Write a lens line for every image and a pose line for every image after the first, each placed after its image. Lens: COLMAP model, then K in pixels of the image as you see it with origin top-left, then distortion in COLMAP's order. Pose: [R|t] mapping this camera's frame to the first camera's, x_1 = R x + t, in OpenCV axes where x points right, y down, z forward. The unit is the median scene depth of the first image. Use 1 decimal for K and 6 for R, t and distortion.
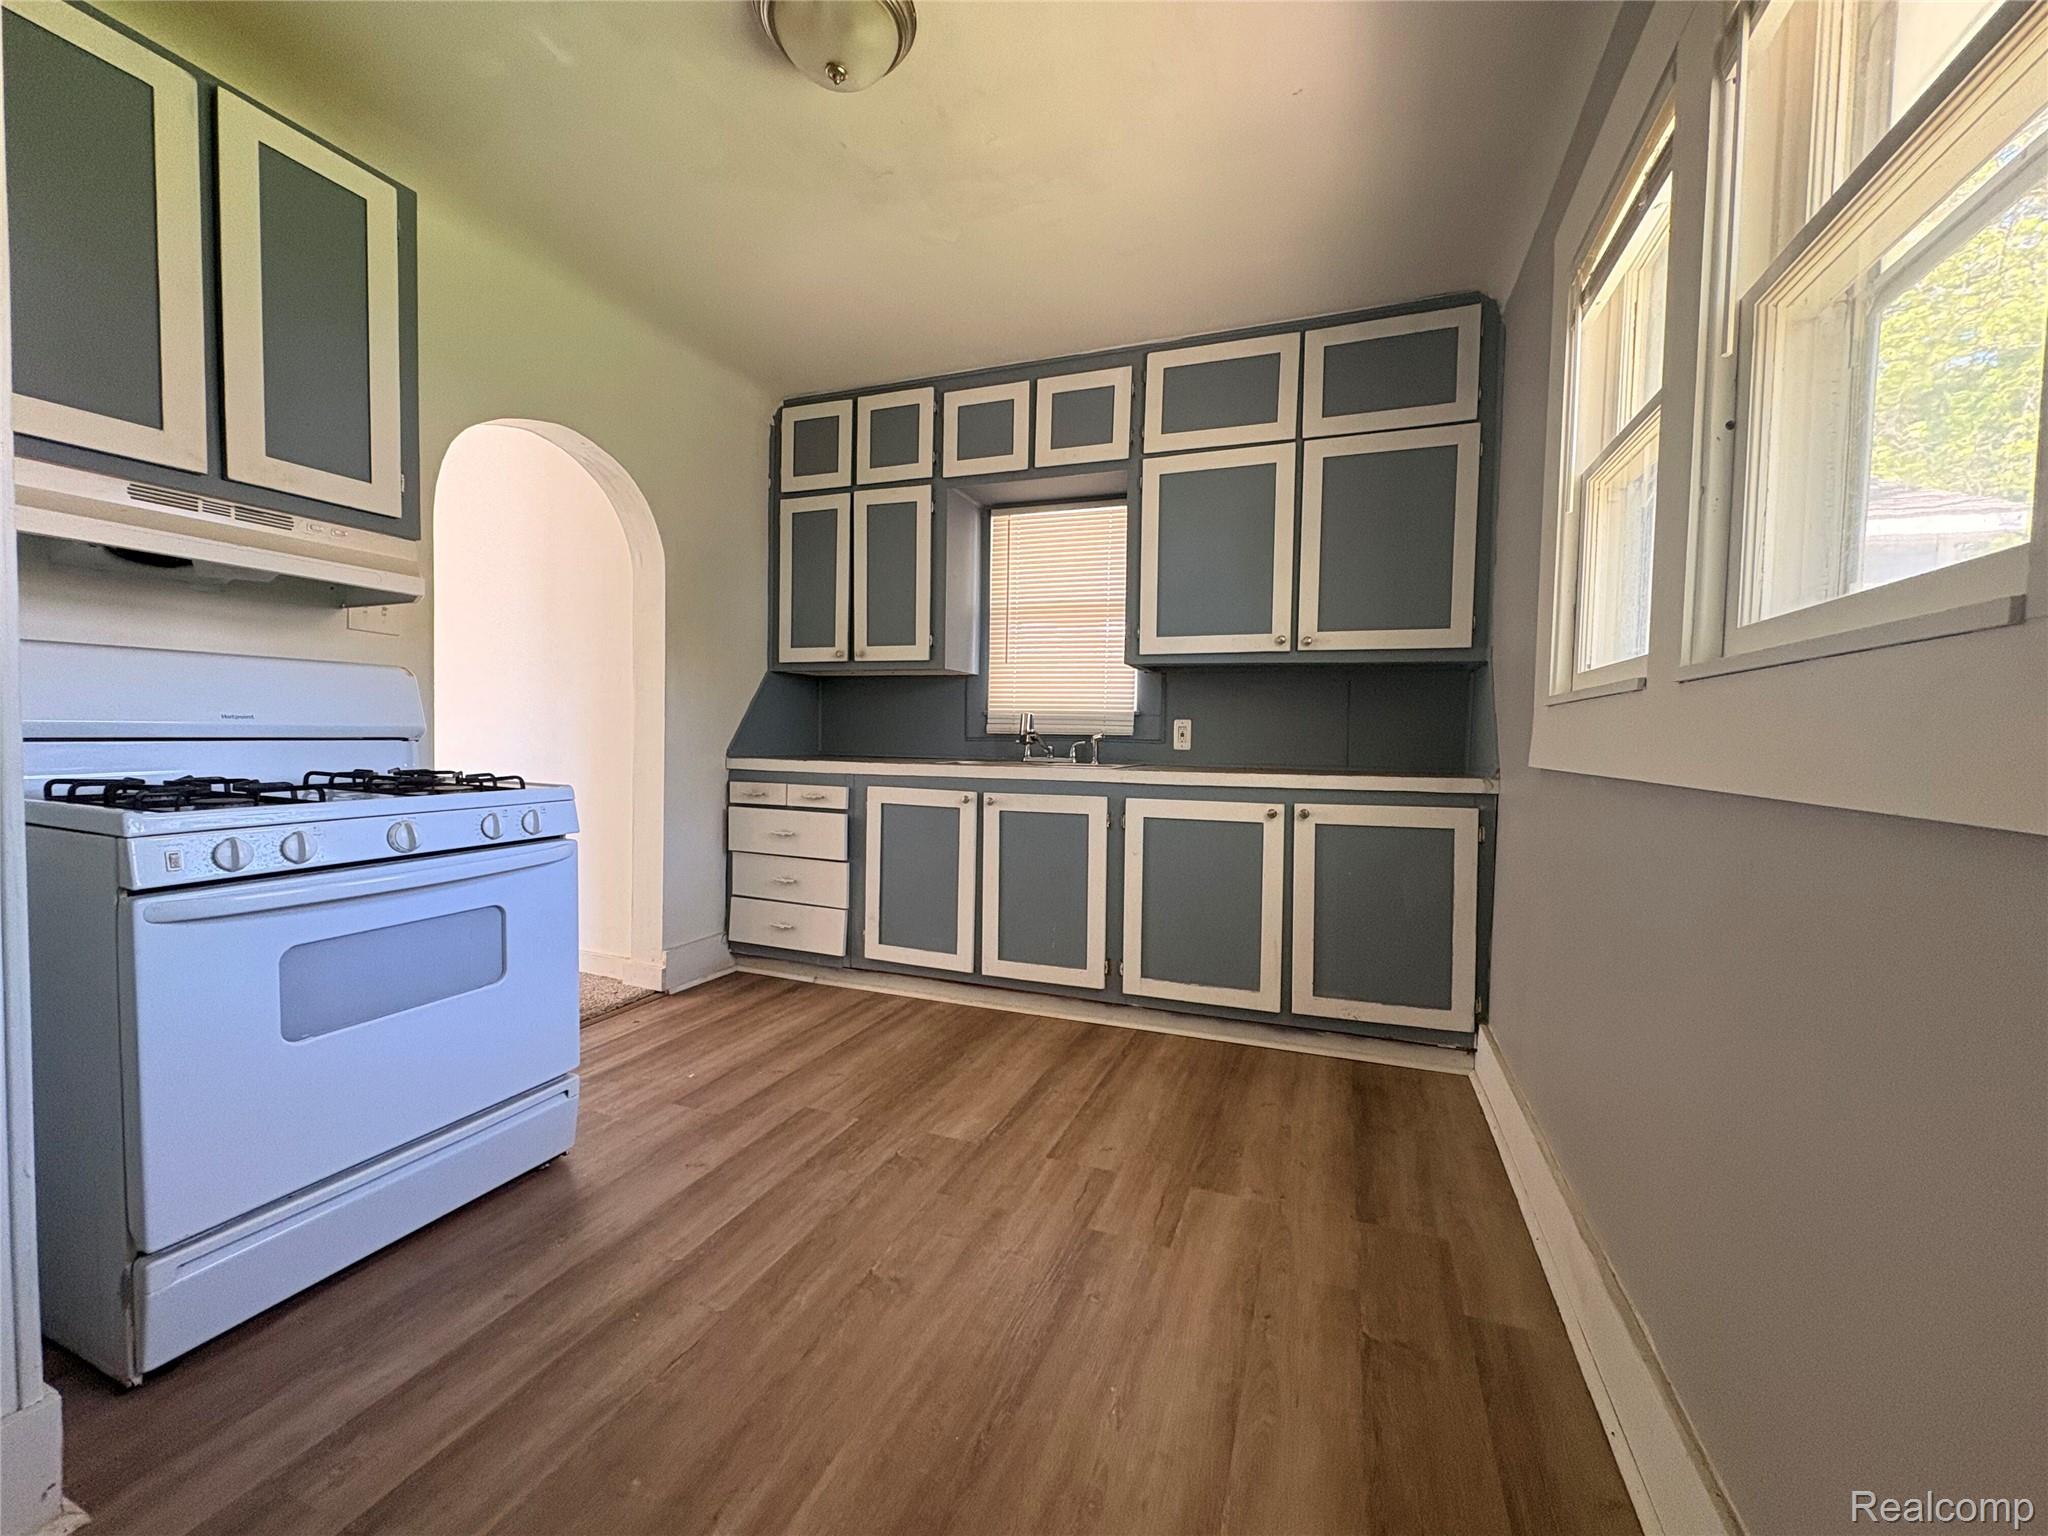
lens RADIAL K [[807.1, 0, 1024.0], [0, 807.1, 768.0], [0, 0, 1]] dist [0.000204, 0.000023]
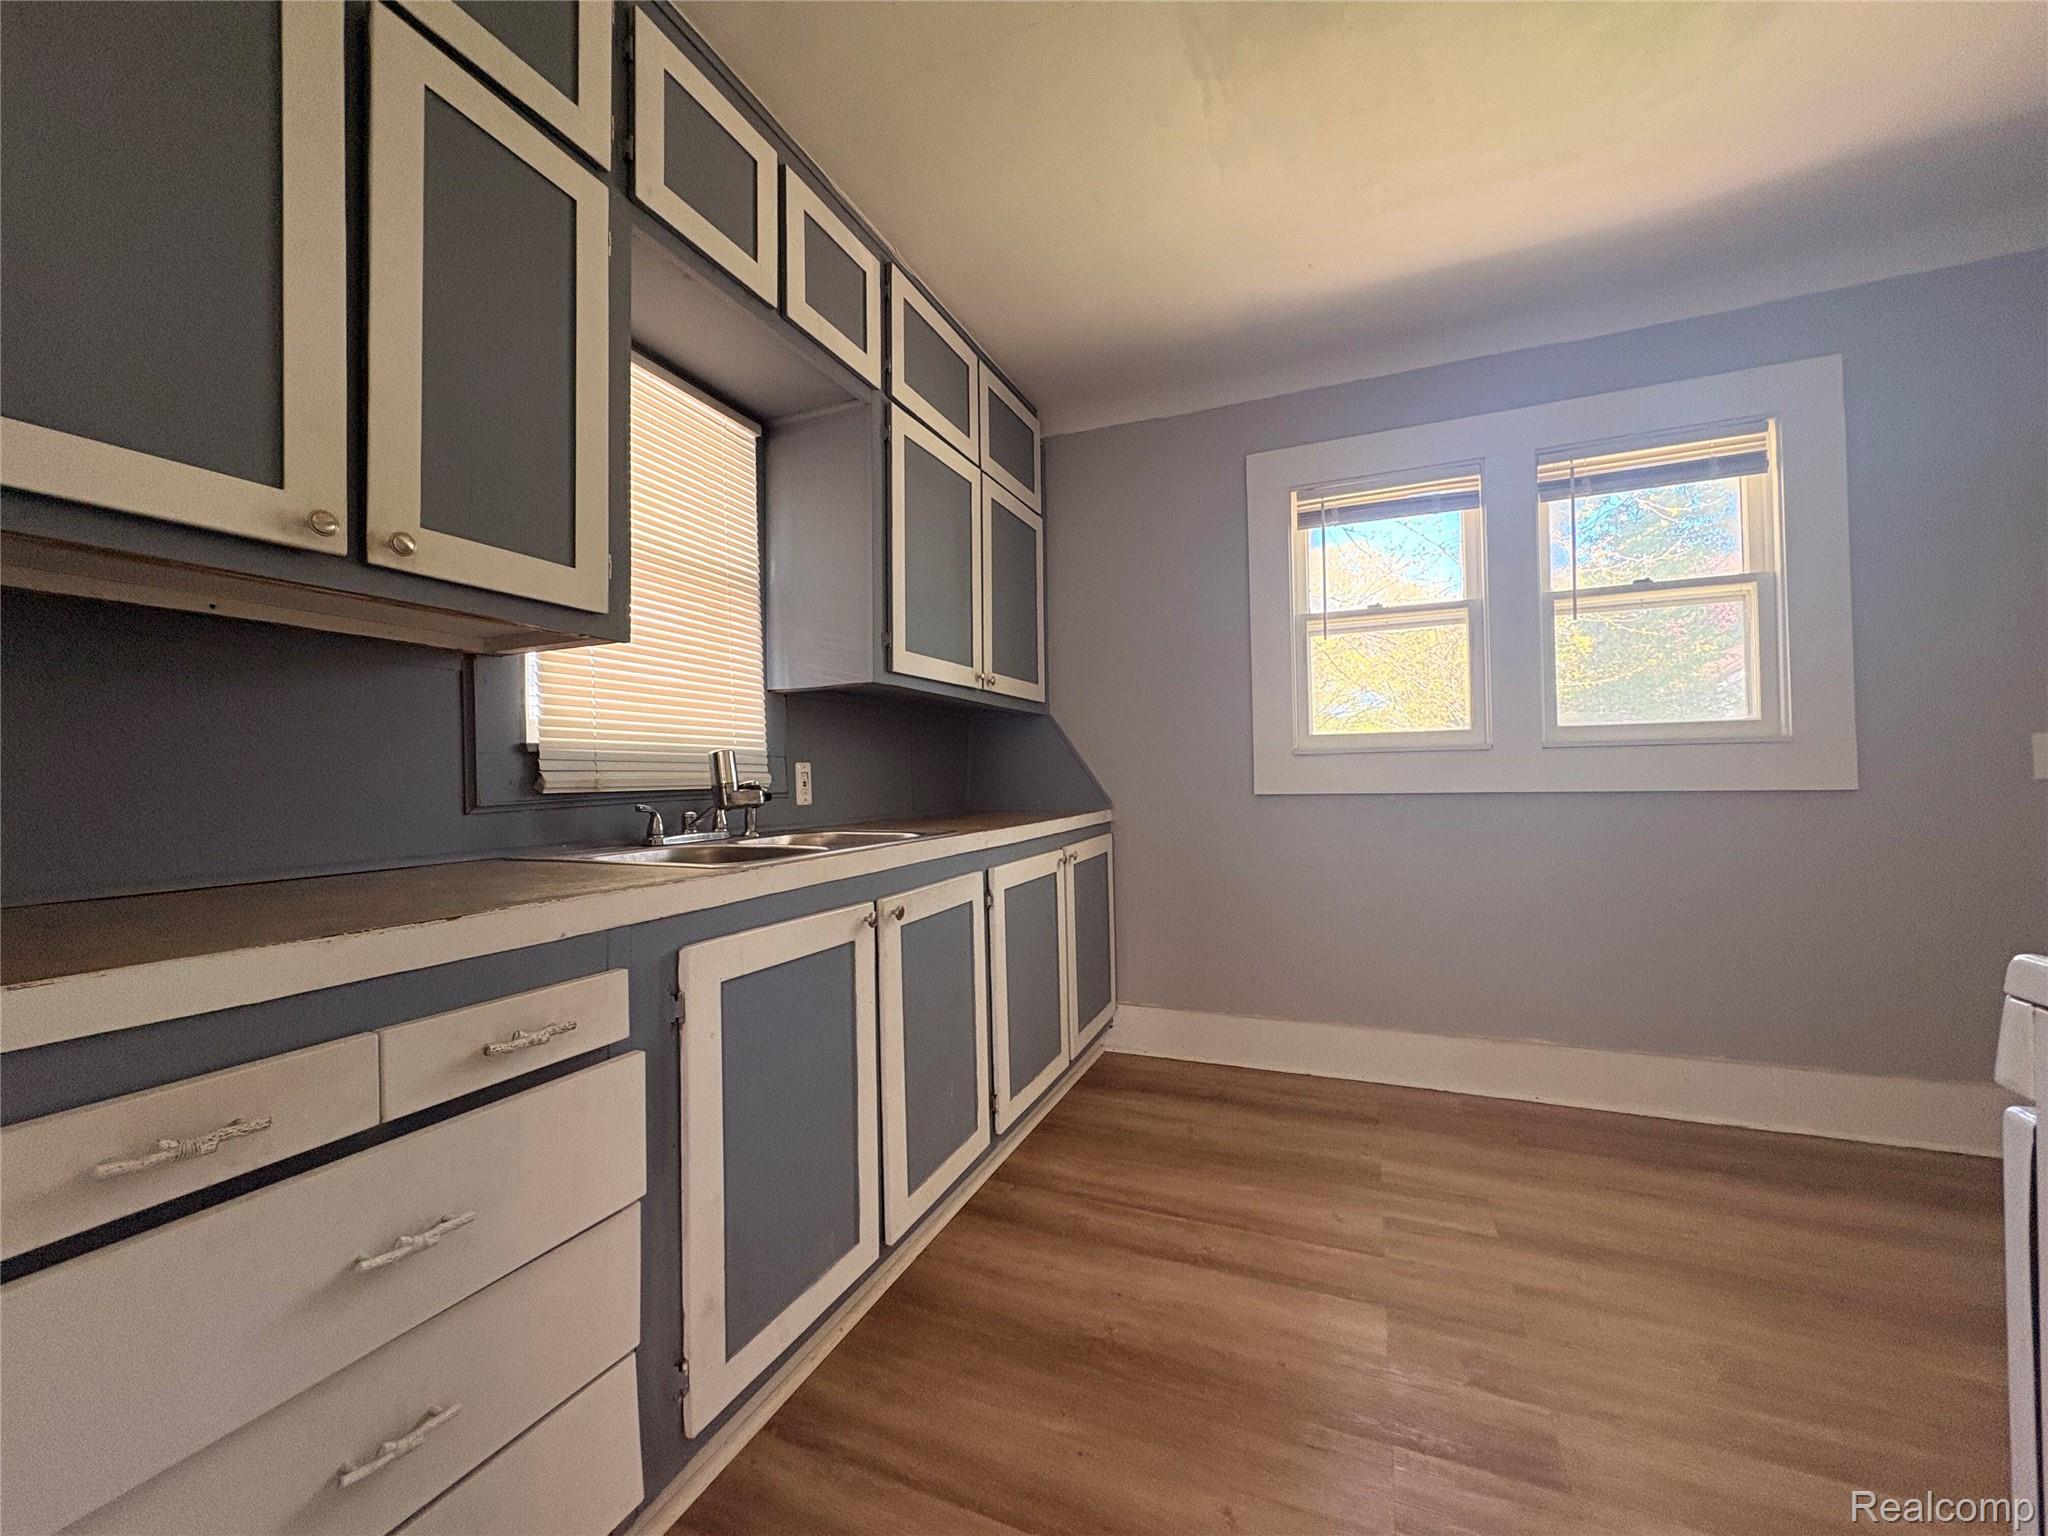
lens RADIAL K [[807.1, 0, 1024.0], [0, 807.1, 768.0], [0, 0, 1]] dist [0.000204, 0.000023]
pose [[0.040724, -0.005410, 0.999156, -0.615377], [0.060236, 0.998180, 0.002949, -0.055151], [-0.997353, 0.060065, 0.040976, 0.939510]]
